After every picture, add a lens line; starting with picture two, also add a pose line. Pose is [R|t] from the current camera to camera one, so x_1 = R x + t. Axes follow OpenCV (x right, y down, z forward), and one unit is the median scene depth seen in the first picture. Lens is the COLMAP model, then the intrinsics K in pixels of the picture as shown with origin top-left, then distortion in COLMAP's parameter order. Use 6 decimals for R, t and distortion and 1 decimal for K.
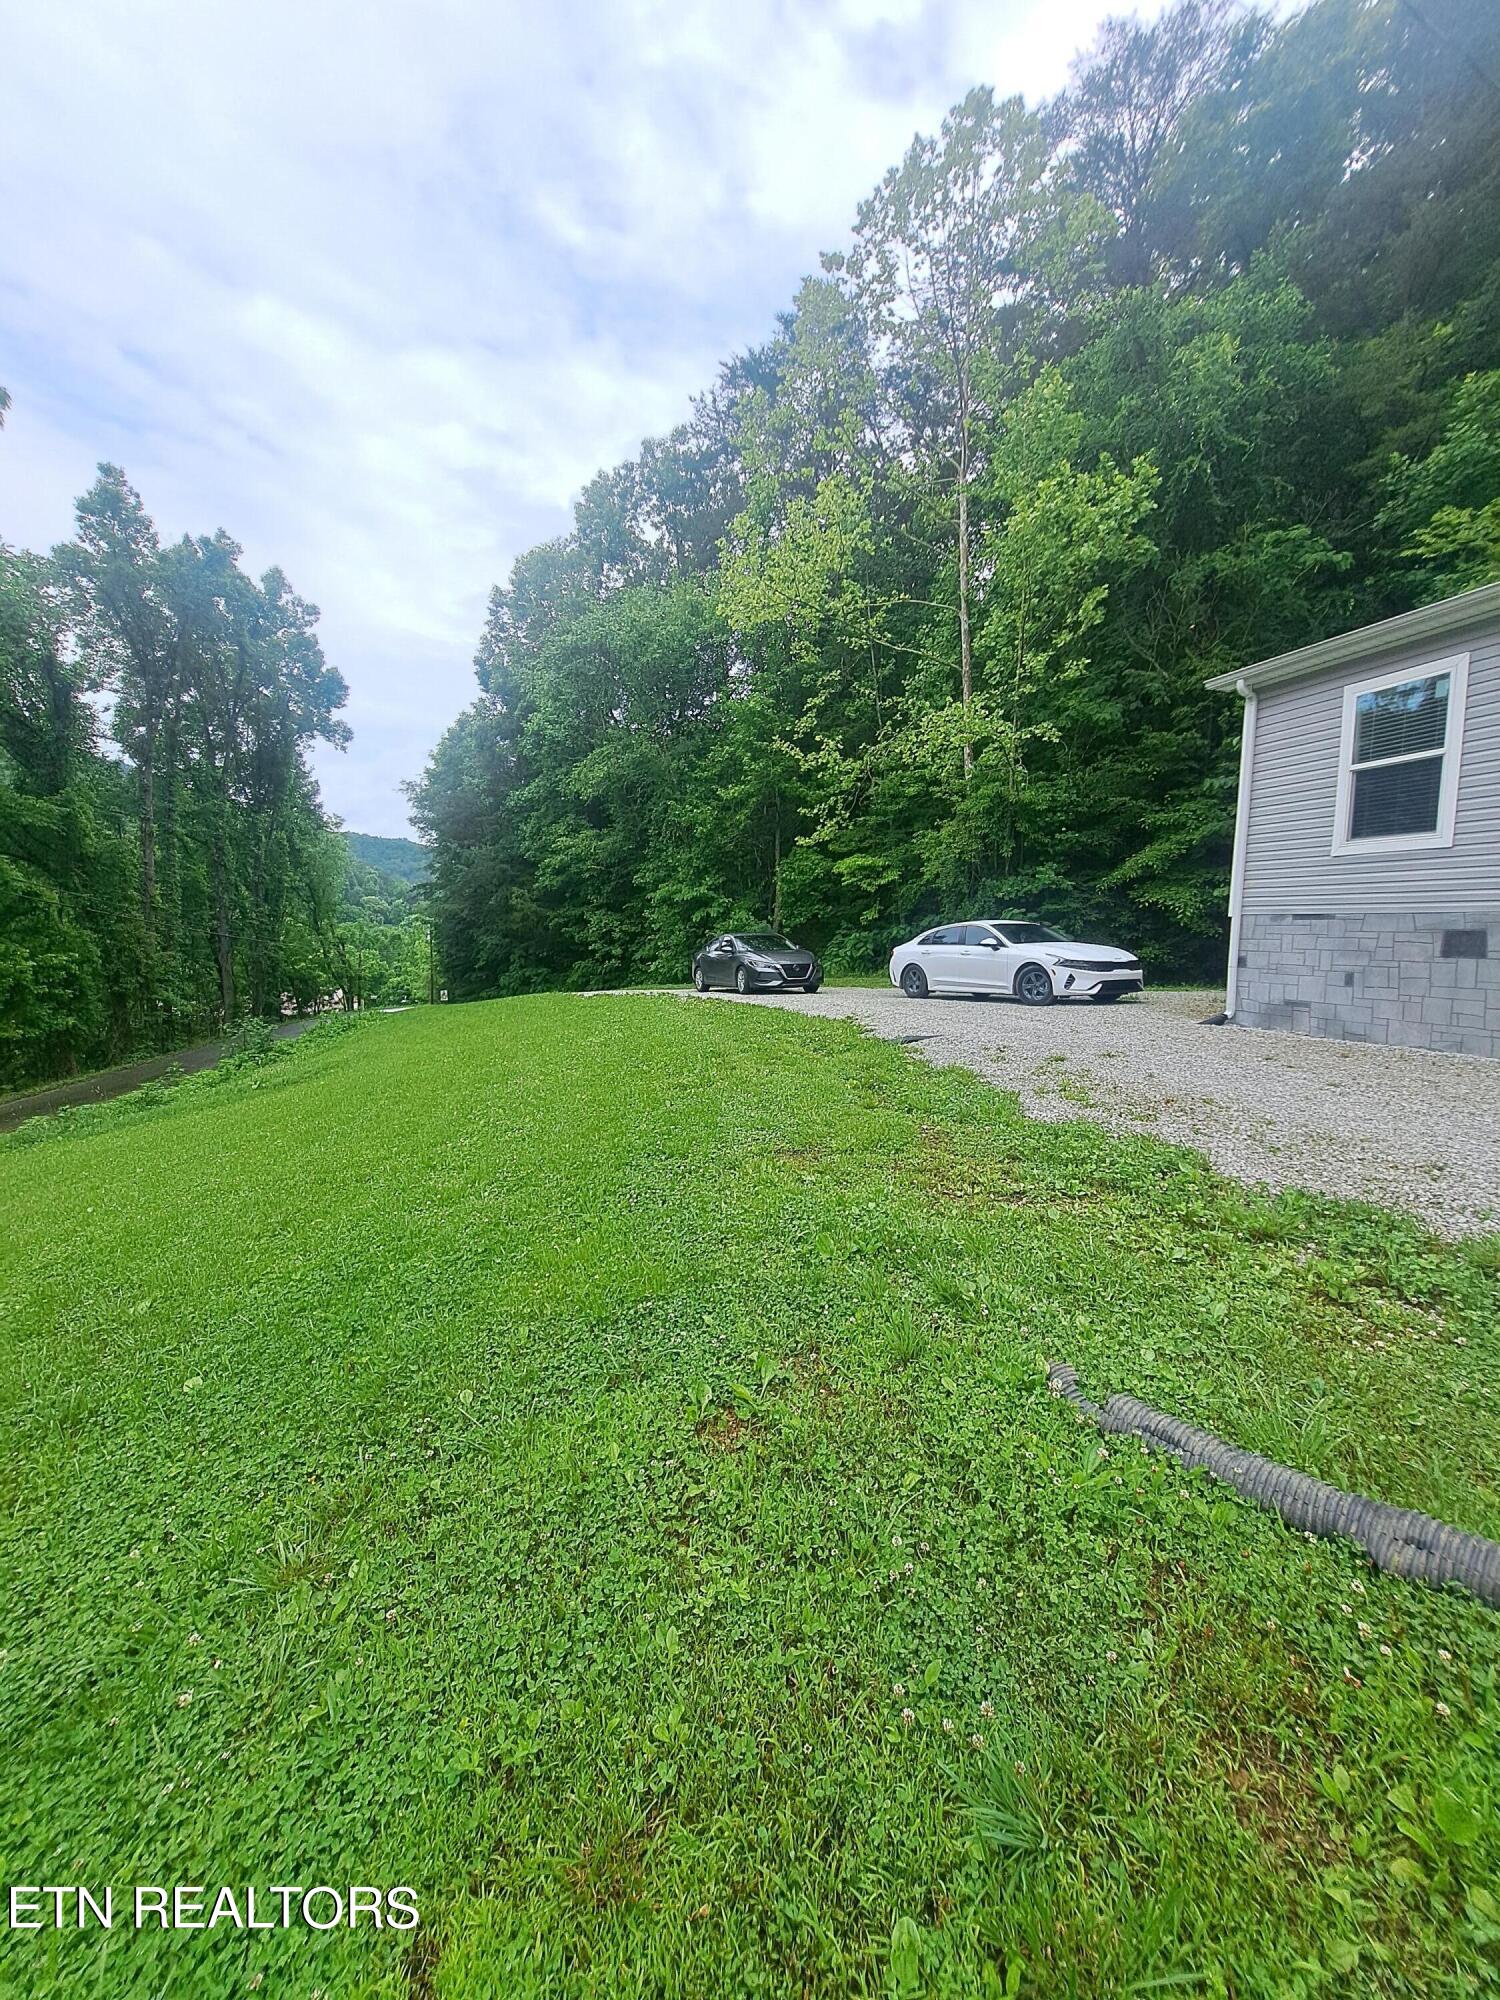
lens RADIAL K [[791.9, 0, 762.5], [0, 791.9, 981.8], [0, 0, 1]] dist [-0.018167, 0.001690]
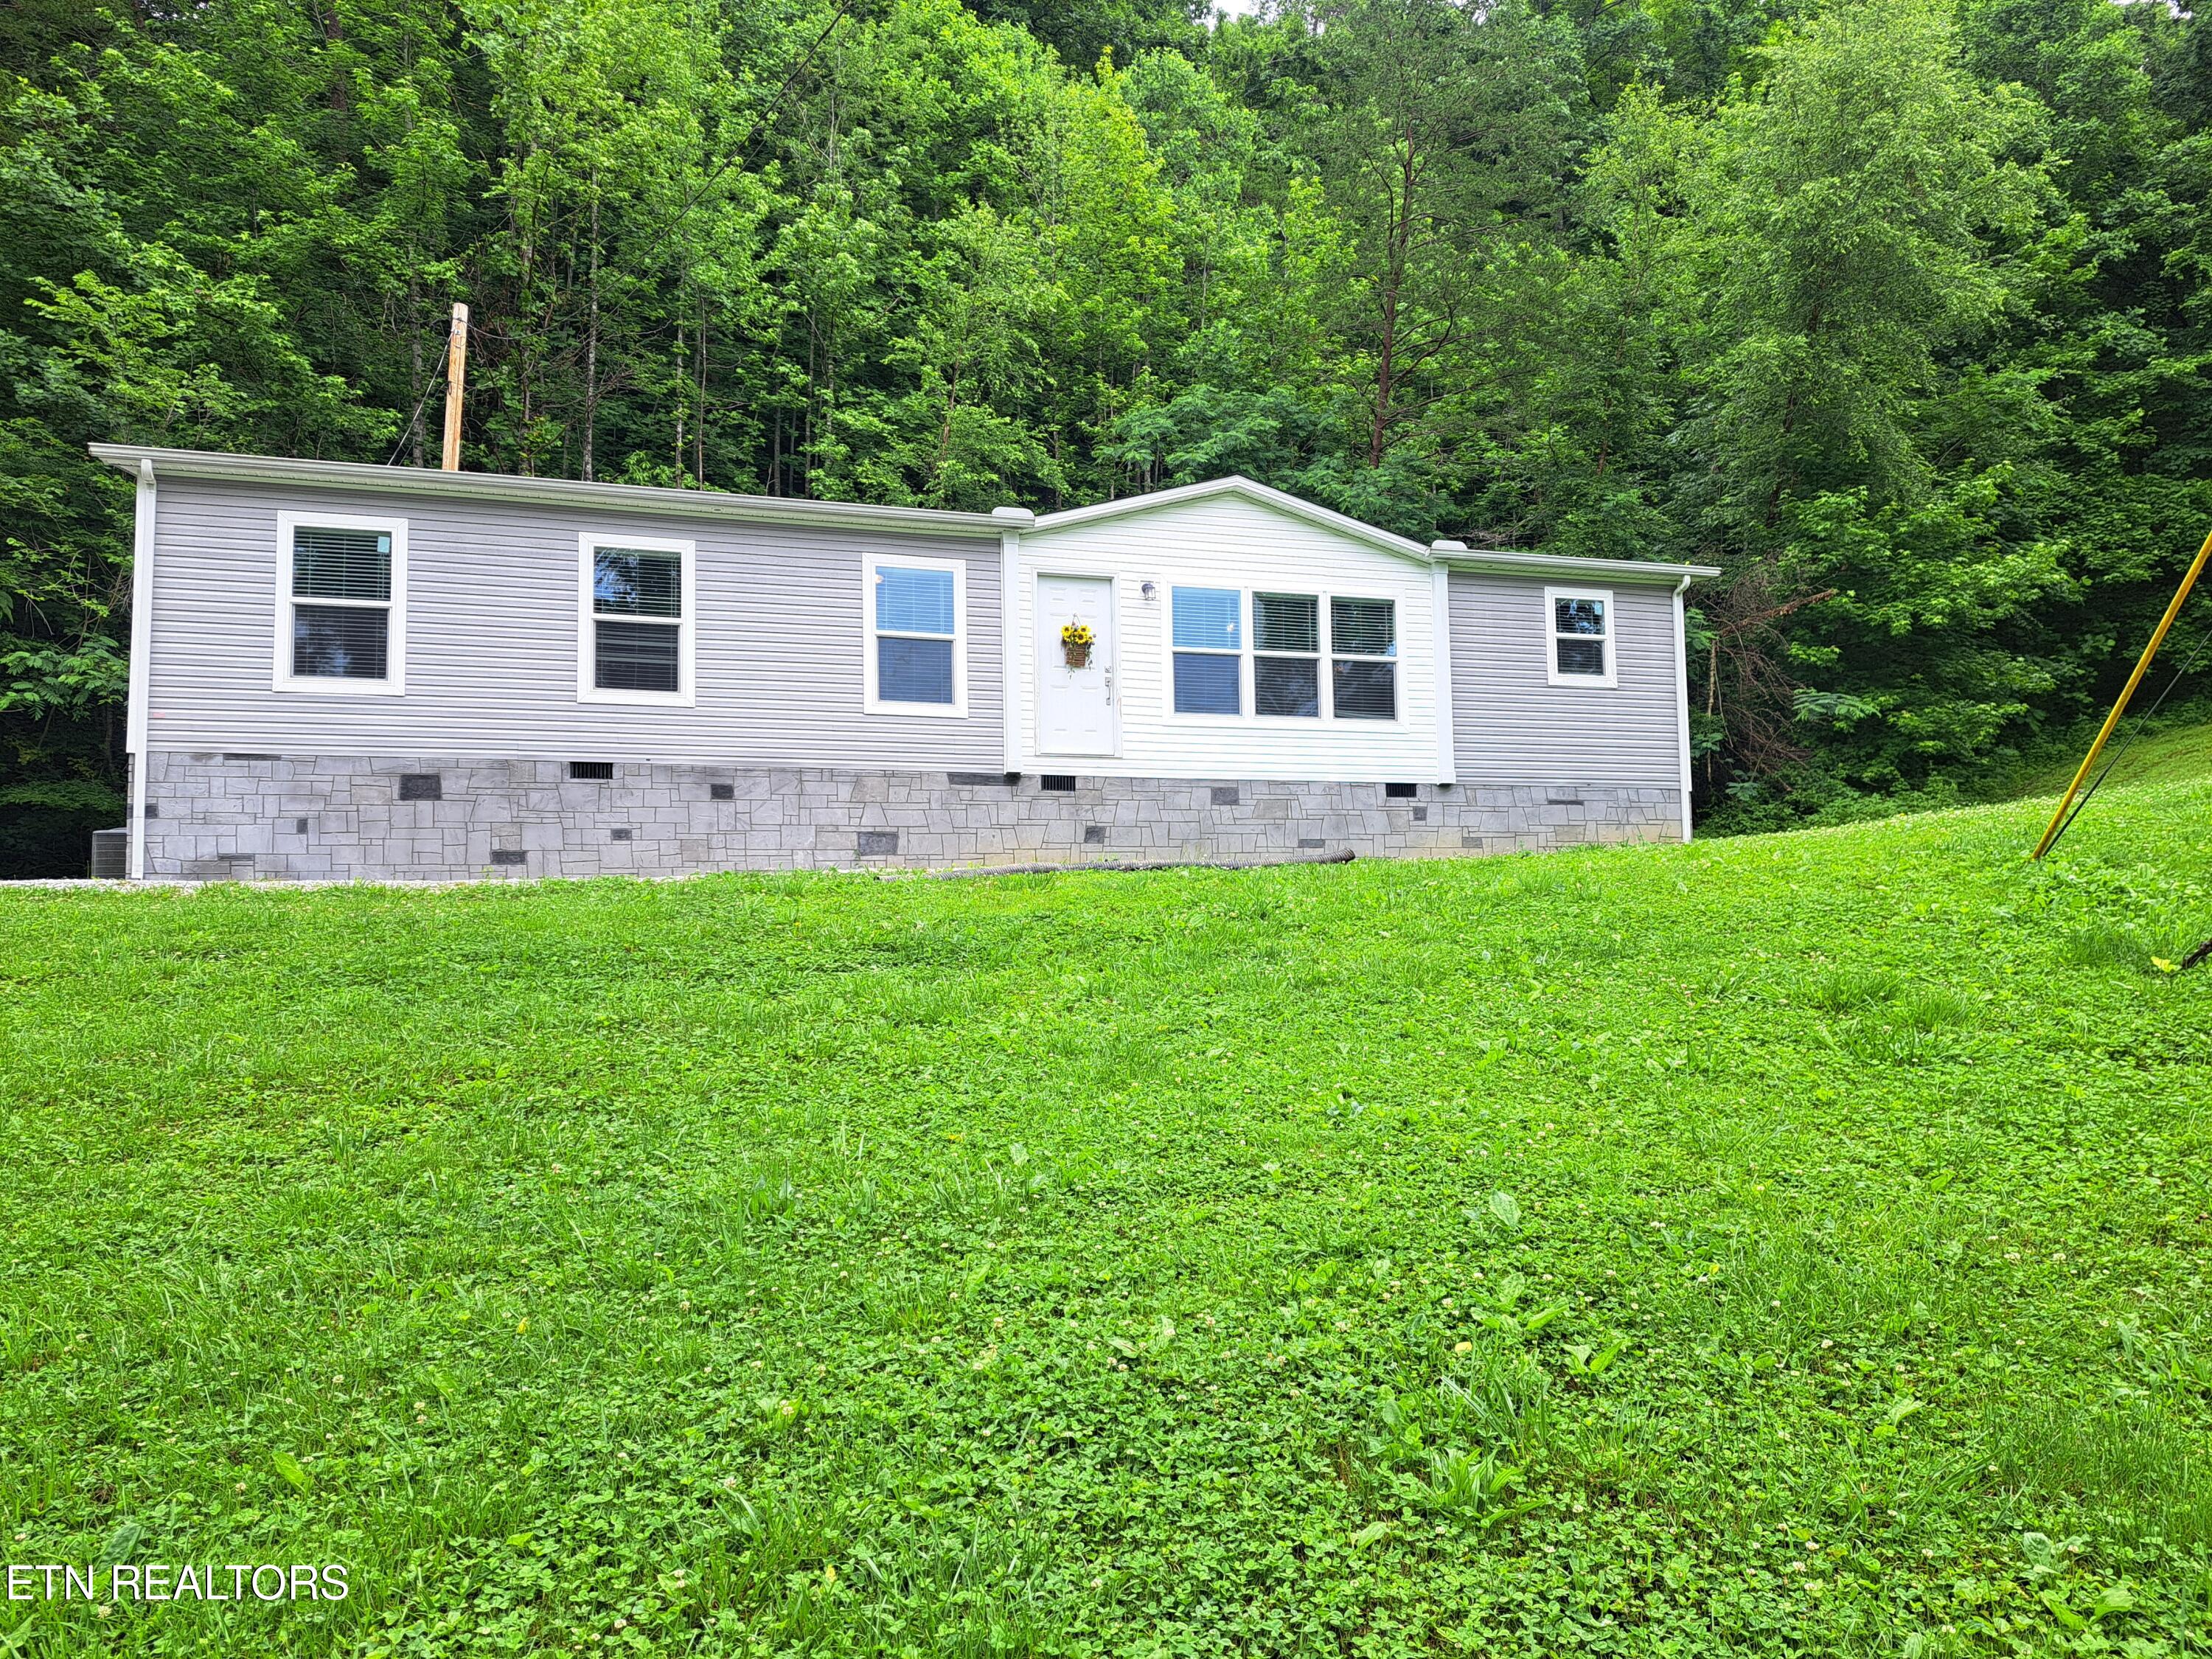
lens RADIAL K [[1563.8, 0, 1090.4], [0, 1563.8, 835.2], [0, 0, 1]] dist [0.071876, -0.075774]
pose [[0.001516, 0.044795, 0.998995, -1.019562], [0.078584, 0.995901, -0.044776, 0.150514], [-0.996906, 0.078573, -0.002010, 0.074371]]
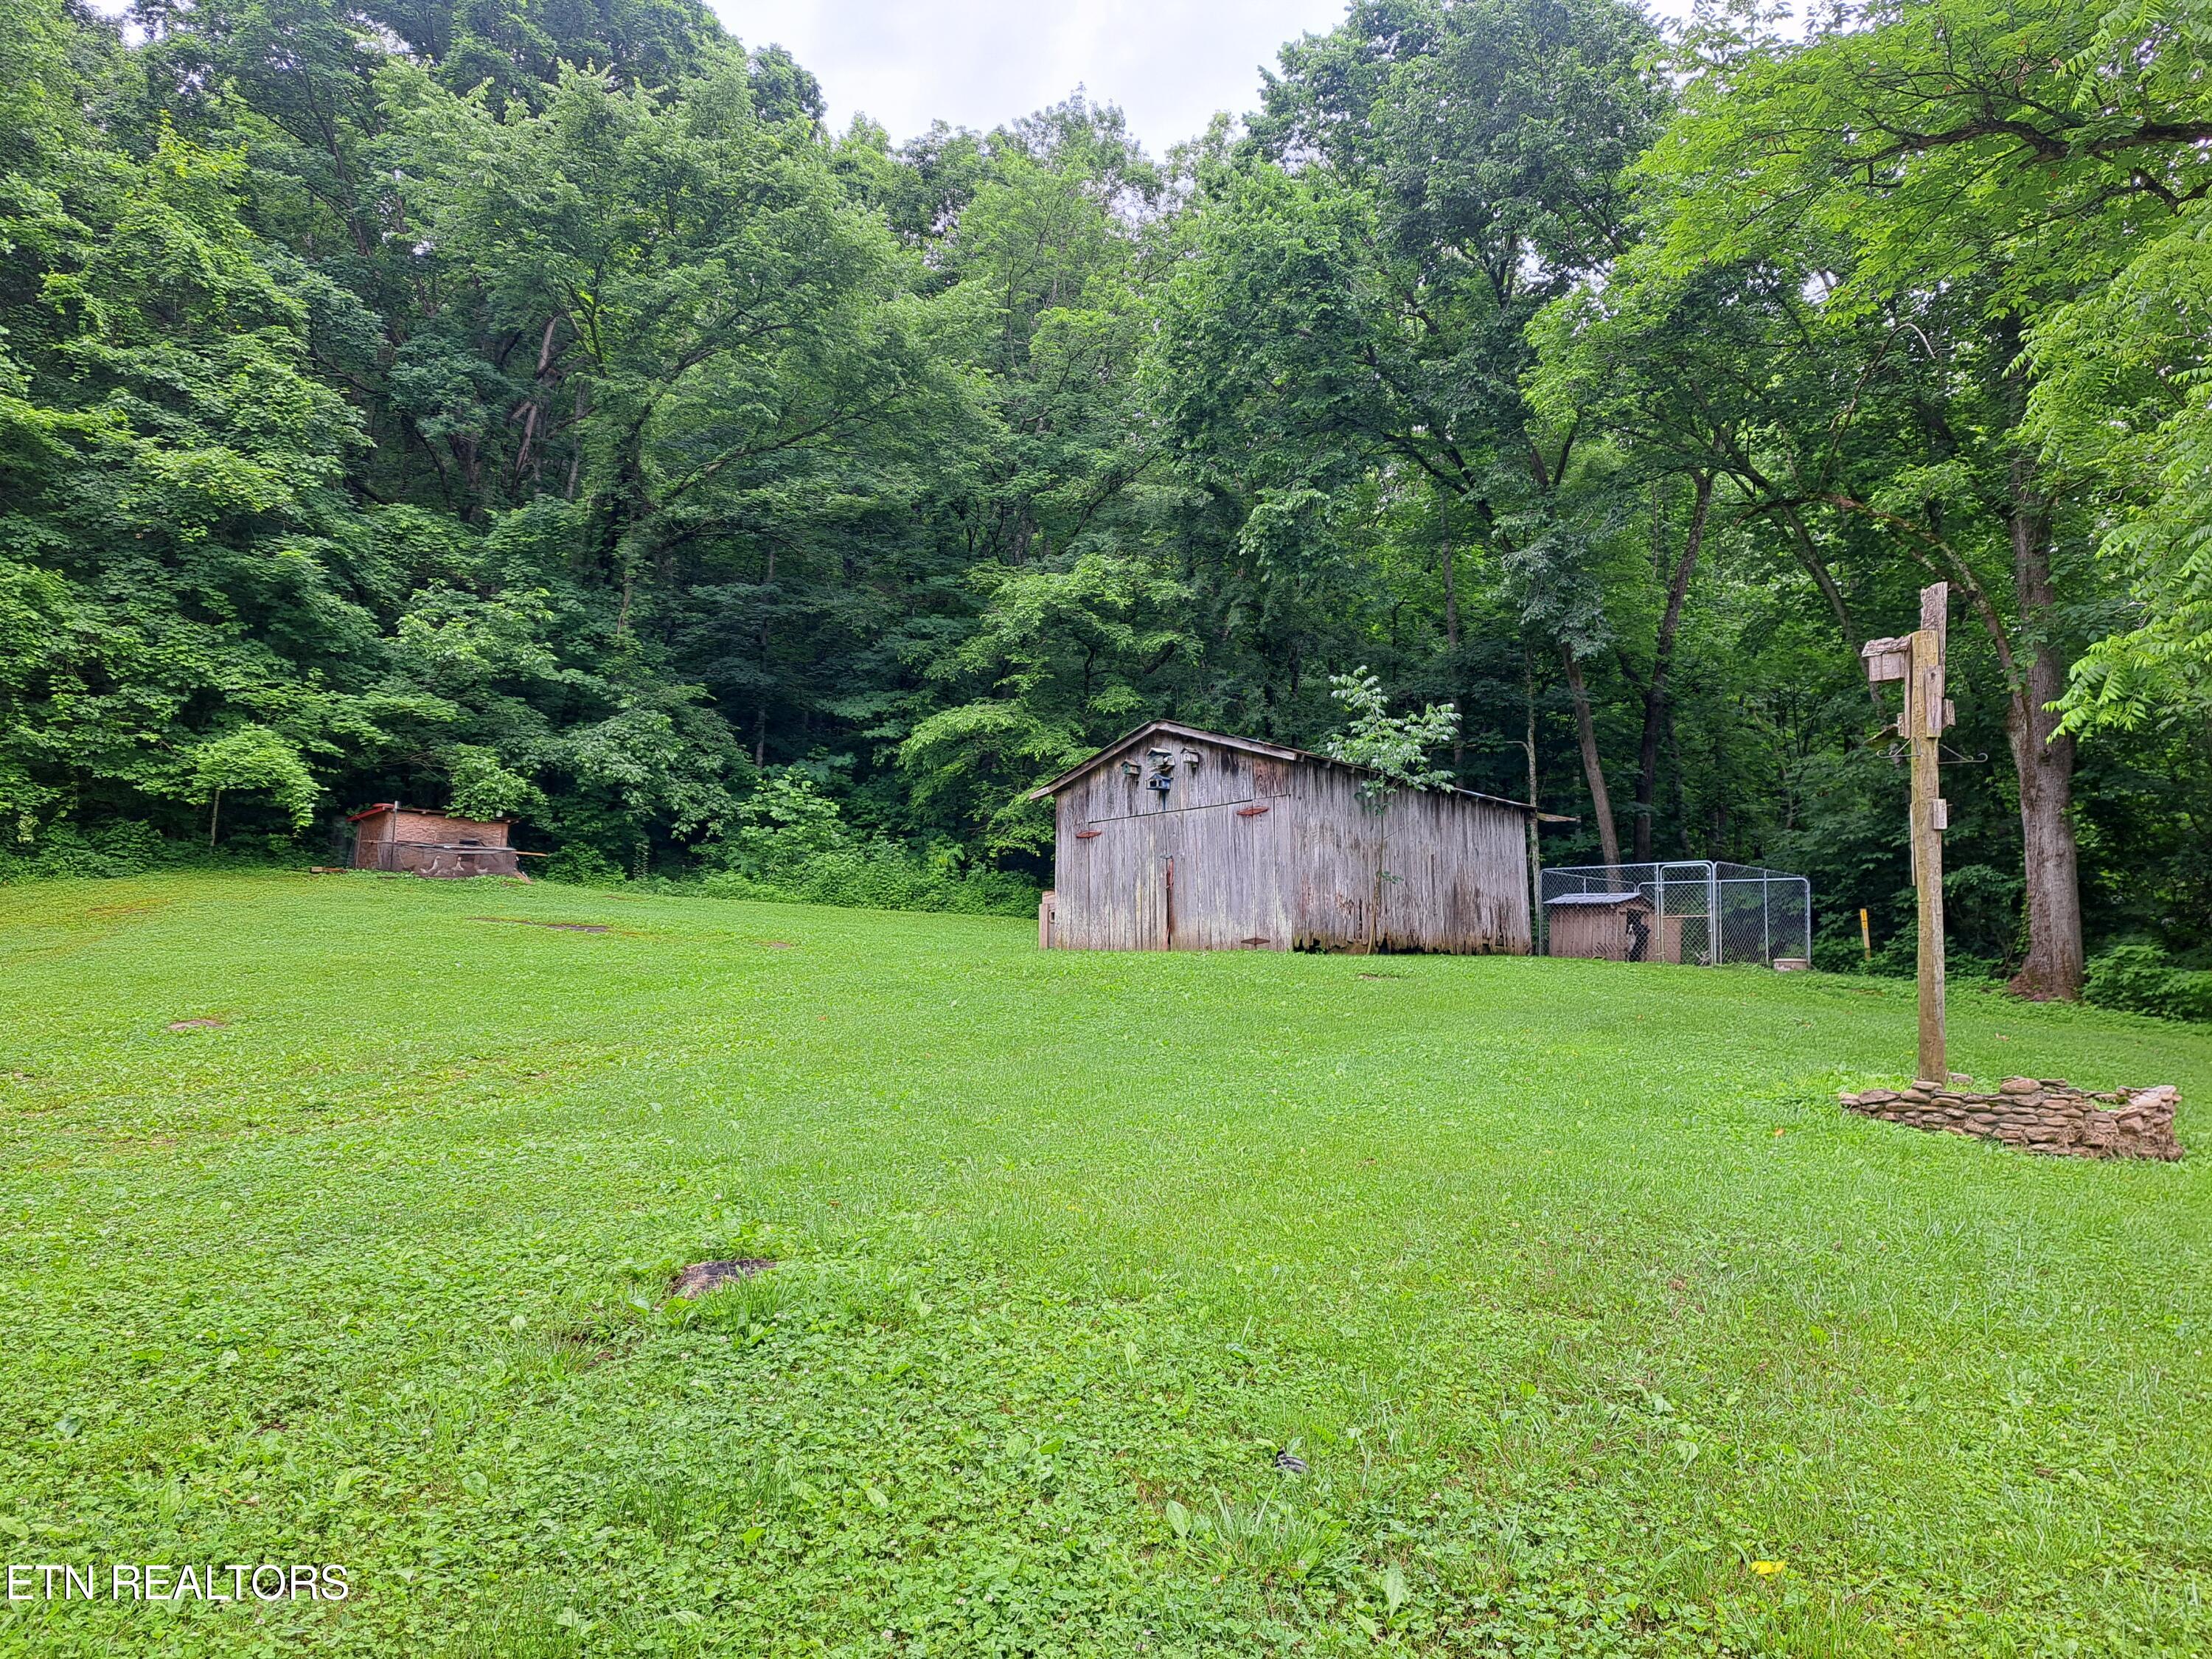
lens RADIAL K [[1563.8, 0, 1066.7], [0, 1563.8, 856.6], [0, 0, 1]] dist [0.071876, -0.075774]
pose [[-0.892998, 0.019953, 0.449618, -0.155915], [-0.003629, 0.998665, -0.051527, -0.002194], [-0.450046, -0.047645, -0.891733, -1.020017]]
